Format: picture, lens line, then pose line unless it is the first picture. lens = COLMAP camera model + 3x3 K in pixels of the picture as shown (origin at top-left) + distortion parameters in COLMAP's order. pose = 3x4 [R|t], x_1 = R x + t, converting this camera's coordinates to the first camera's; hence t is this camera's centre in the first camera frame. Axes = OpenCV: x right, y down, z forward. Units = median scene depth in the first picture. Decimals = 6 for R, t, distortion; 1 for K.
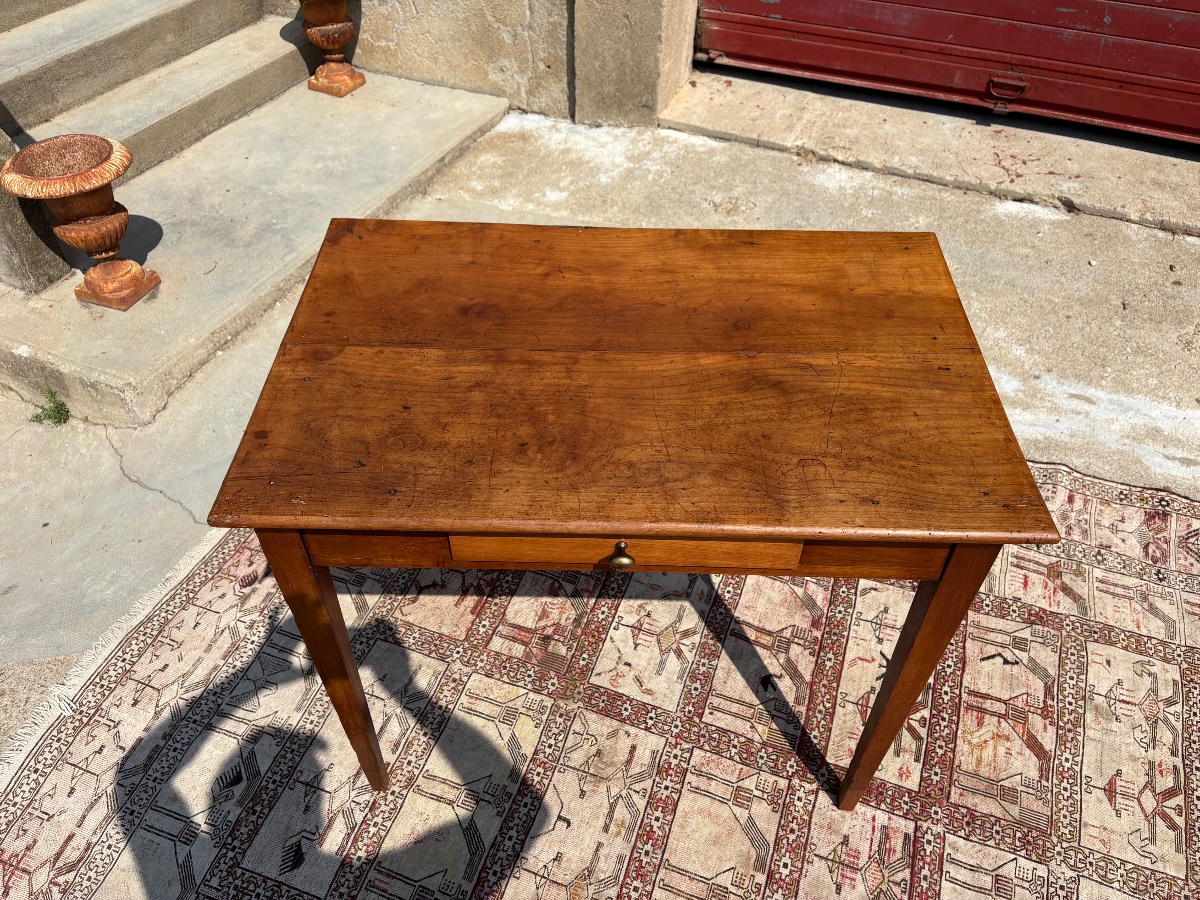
lens RADIAL K [[922.1, 0, 602.3], [0, 922.1, 448.1], [0, 0, 1]] dist [0.051590, -0.064533]
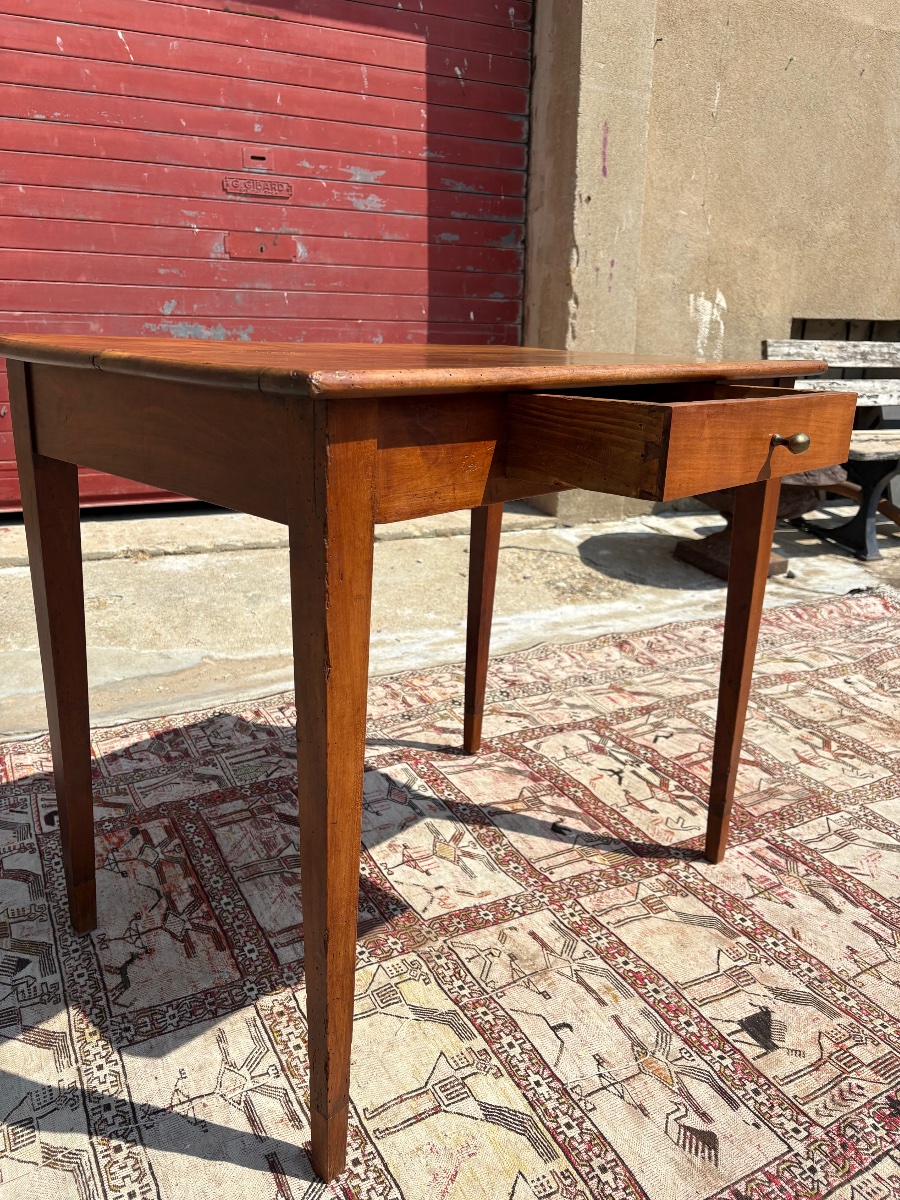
lens RADIAL K [[912.6, 0, 453.5], [0, 912.6, 598.2], [0, 0, 1]] dist [0.053466, -0.064412]
pose [[0.651909, -0.197292, 0.732182, -0.506269], [0.520331, 0.818761, -0.242663, 0.238013], [-0.551607, 0.539172, 0.636415, 0.381084]]
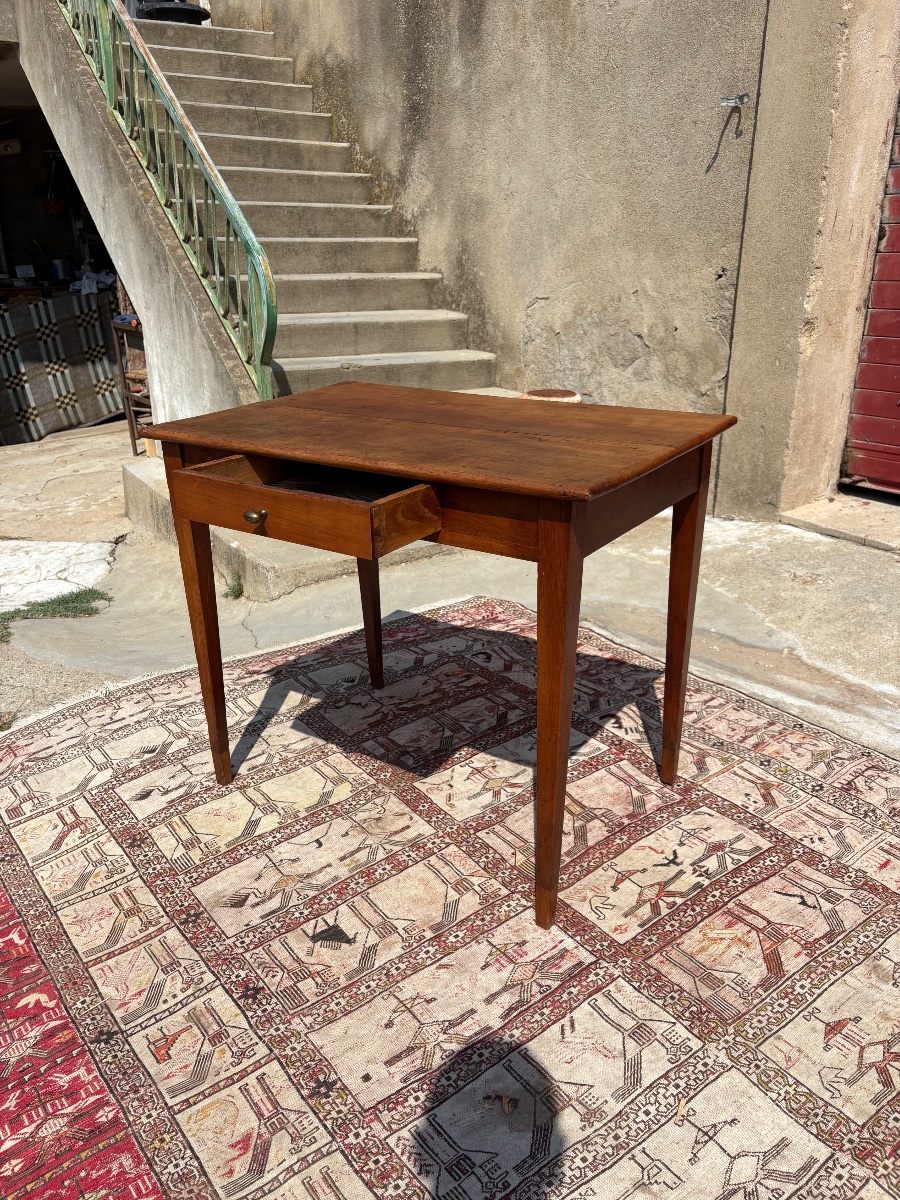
lens RADIAL K [[924.2, 0, 450.0], [0, 924.2, 600.0], [0, 0, 1]] dist [0.024739, -0.006318]
pose [[0.839089, 0.179880, -0.513394, 0.582555], [-0.371342, 0.879064, -0.298918, 0.385289], [0.397537, 0.441464, 0.804409, 0.003901]]
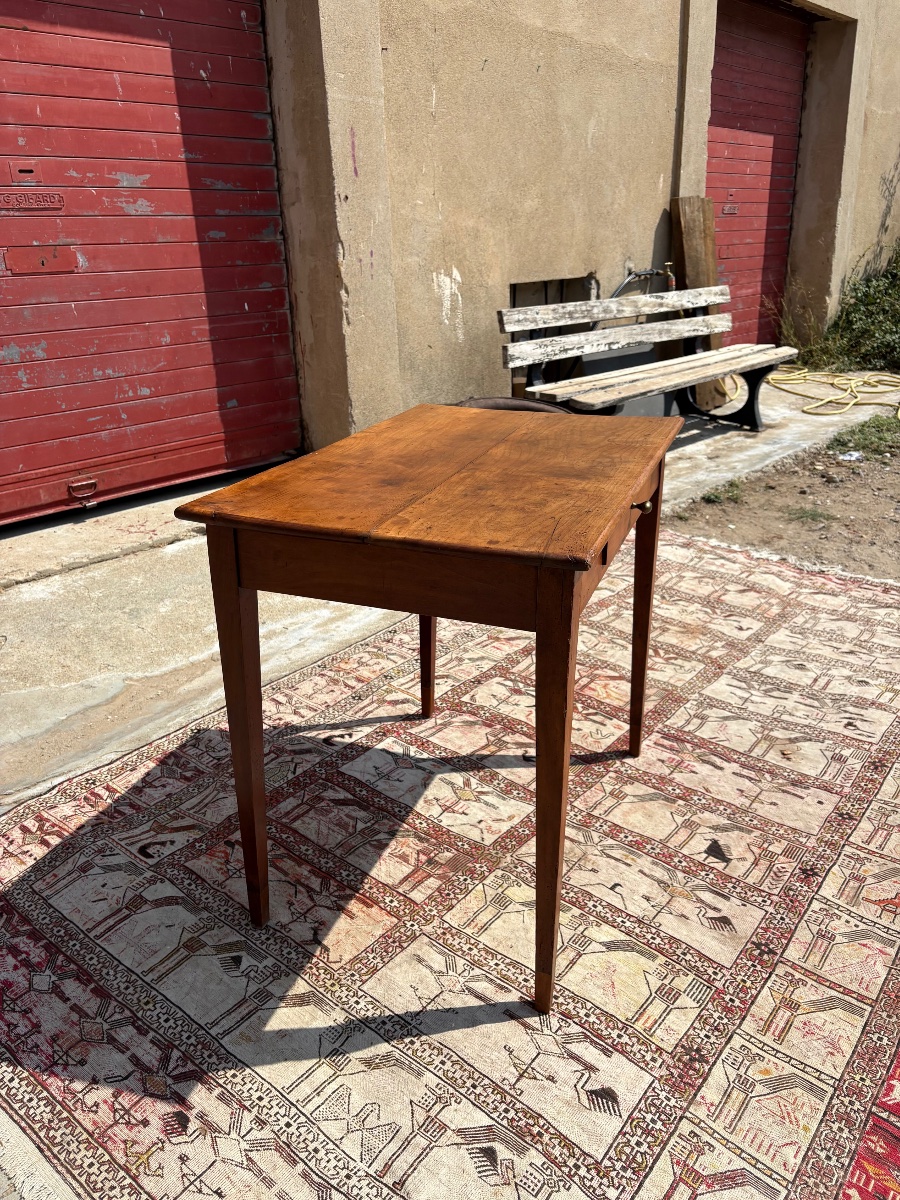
lens RADIAL K [[910.5, 0, 456.2], [0, 910.5, 582.6], [0, 0, 1]] dist [0.065741, -0.077511]
pose [[0.314694, -0.346241, 0.883790, -0.870287], [0.684694, 0.727661, 0.041273, -0.035536], [-0.657390, 0.592137, 0.466060, 0.365241]]
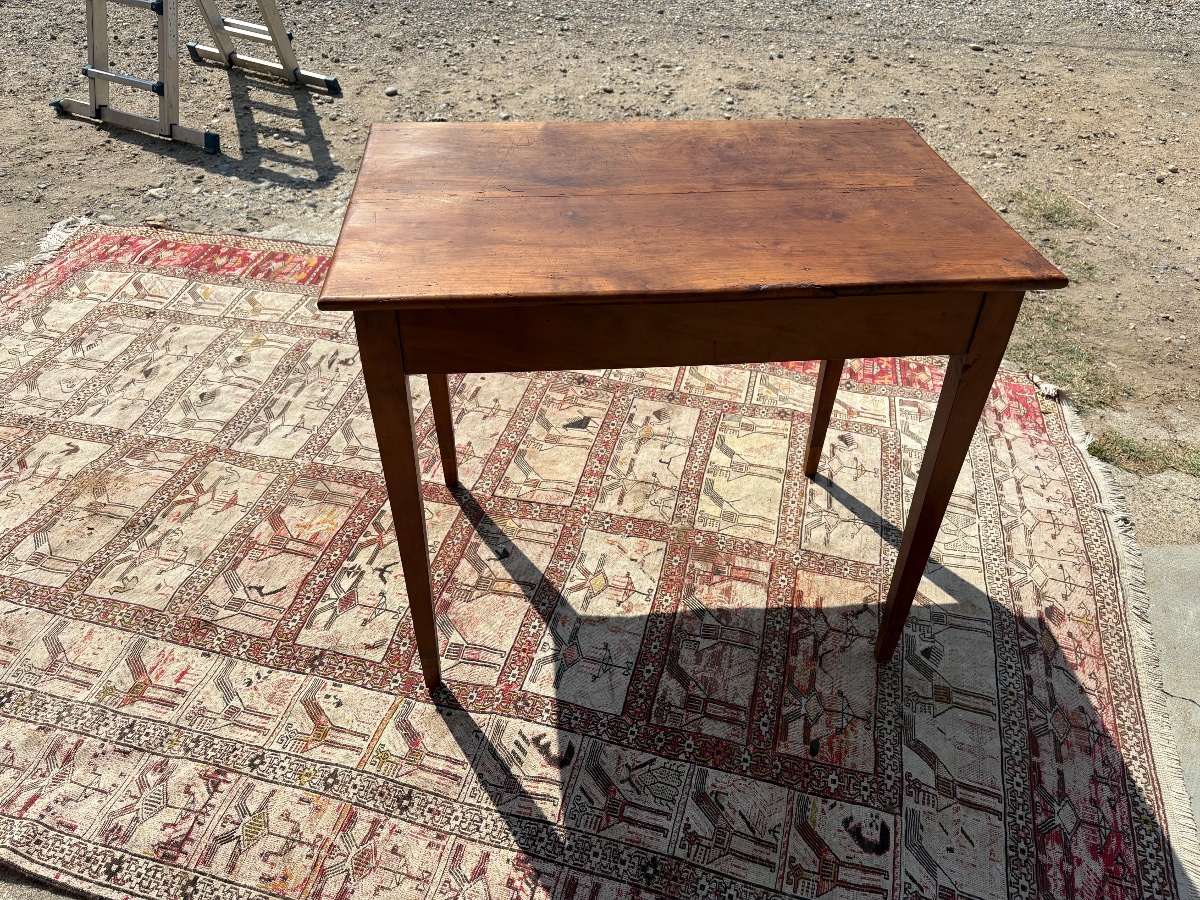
lens RADIAL K [[910.5, 0, 597.3], [0, 910.5, 435.9], [0, 0, 1]] dist [0.065741, -0.077511]
pose [[-0.993828, 0.051239, -0.098385, 0.170415], [-0.092505, 0.106664, 0.989983, -0.835327], [0.061220, 0.992974, -0.101266, 1.002613]]
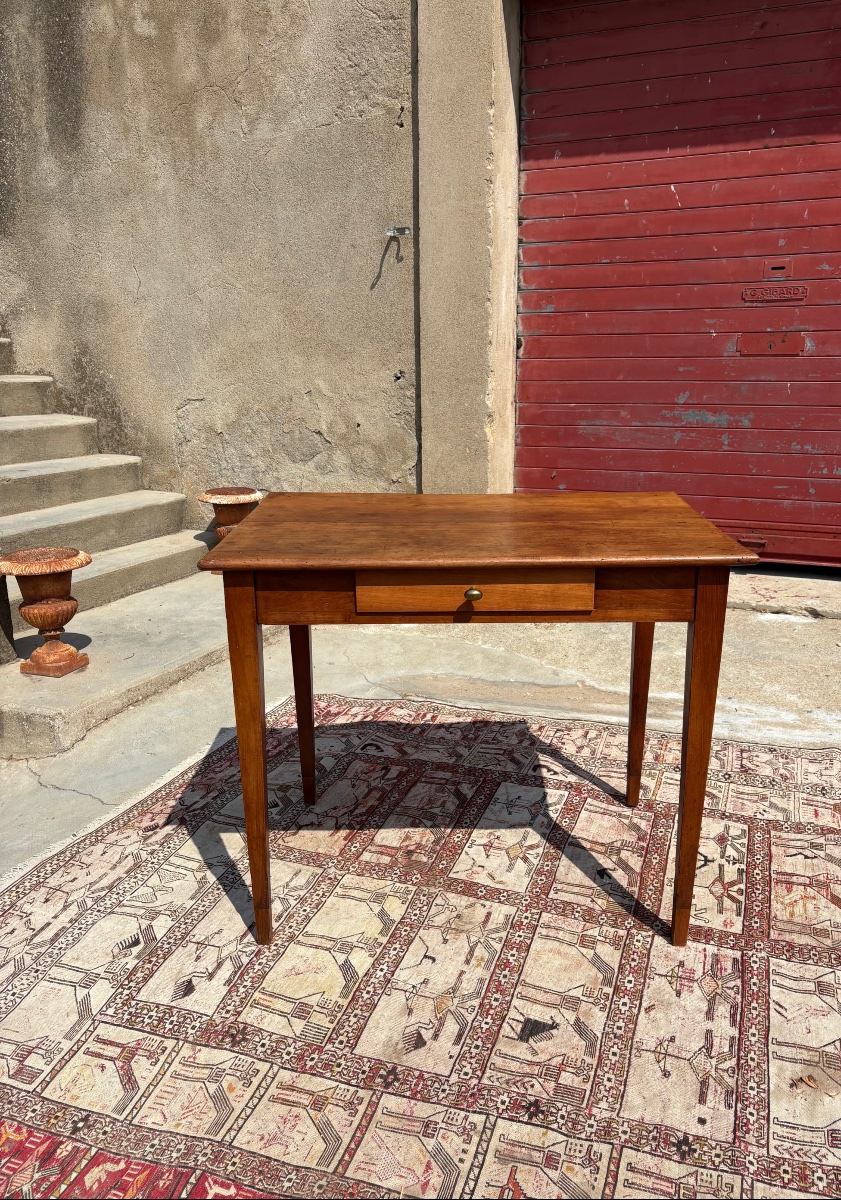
lens RADIAL K [[914.8, 0, 455.7], [0, 914.8, 590.9], [0, 0, 1]] dist [0.051578, -0.061447]
pose [[0.999597, -0.016406, 0.023167, -0.025872], [0.025650, 0.871654, -0.489450, 0.514383], [-0.012164, 0.489847, 0.871723, -0.168286]]
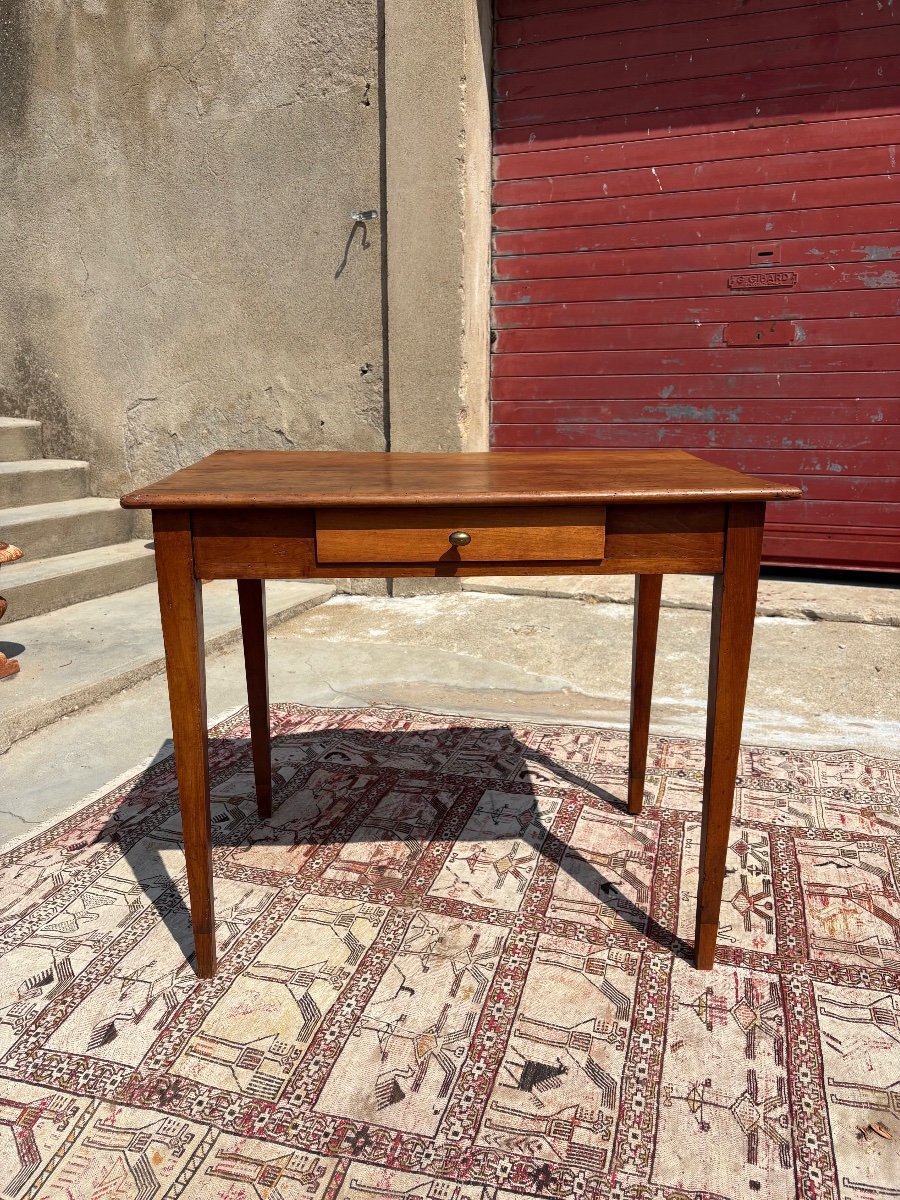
lens RADIAL K [[912.6, 0, 453.5], [0, 912.6, 598.2], [0, 0, 1]] dist [0.053466, -0.064412]
pose [[0.998081, -0.021153, 0.058190, -0.036857], [0.048398, 0.852696, -0.520160, 0.503023], [-0.038615, 0.521978, 0.852084, 0.013645]]
